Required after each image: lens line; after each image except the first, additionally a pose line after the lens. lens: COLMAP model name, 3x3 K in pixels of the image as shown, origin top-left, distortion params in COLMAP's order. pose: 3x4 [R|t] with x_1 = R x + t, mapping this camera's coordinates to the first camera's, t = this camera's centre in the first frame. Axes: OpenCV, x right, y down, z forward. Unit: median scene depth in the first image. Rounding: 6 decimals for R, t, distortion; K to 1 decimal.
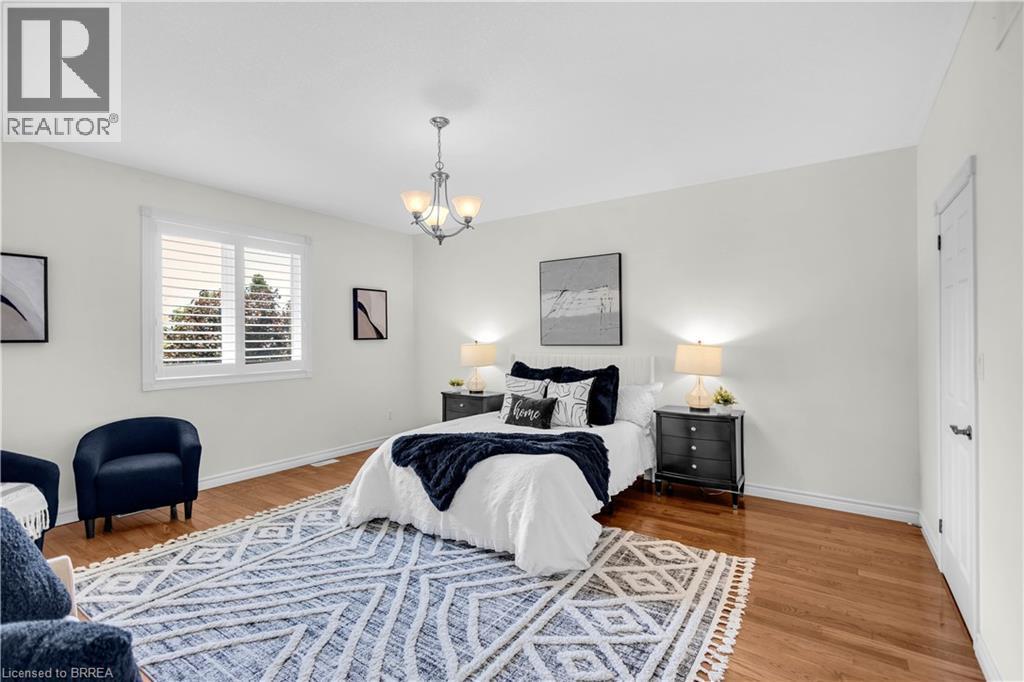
lens RADIAL K [[469.8, 0, 510.9], [0, 469.8, 336.7], [0, 0, 1]] dist [0.007576, 0.000101]
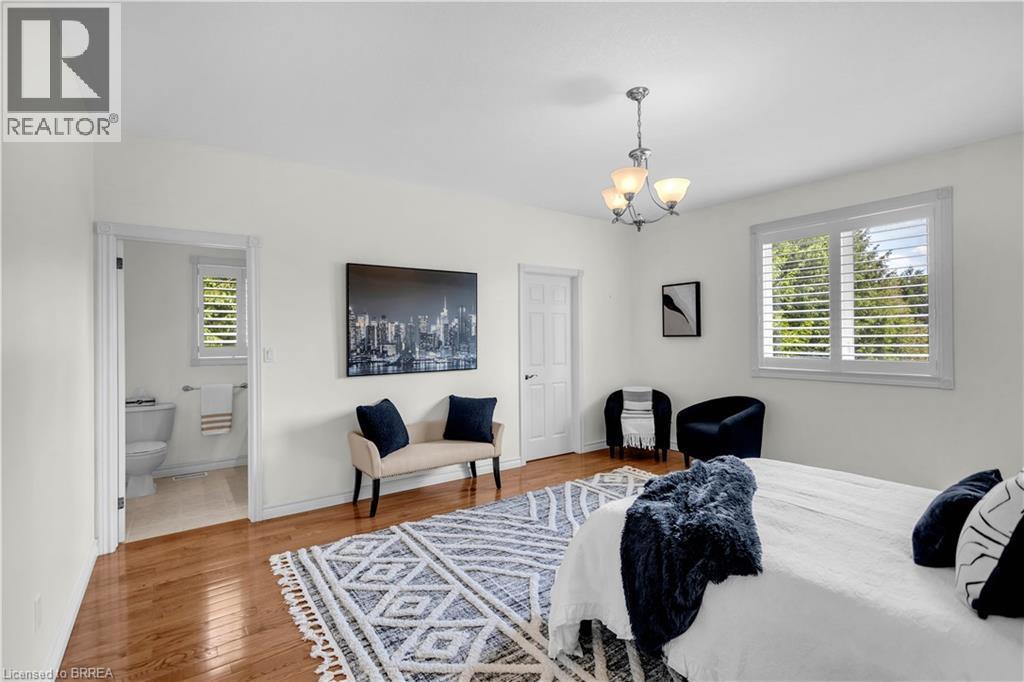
lens RADIAL K [[469.8, 0, 510.9], [0, 469.8, 336.7], [0, 0, 1]] dist [0.007576, 0.000101]
pose [[-0.343421, 0.007613, -0.939151, 0.970611], [0.011511, 0.999926, 0.003896, -0.001386], [0.939111, -0.009473, -0.343483, 1.351920]]
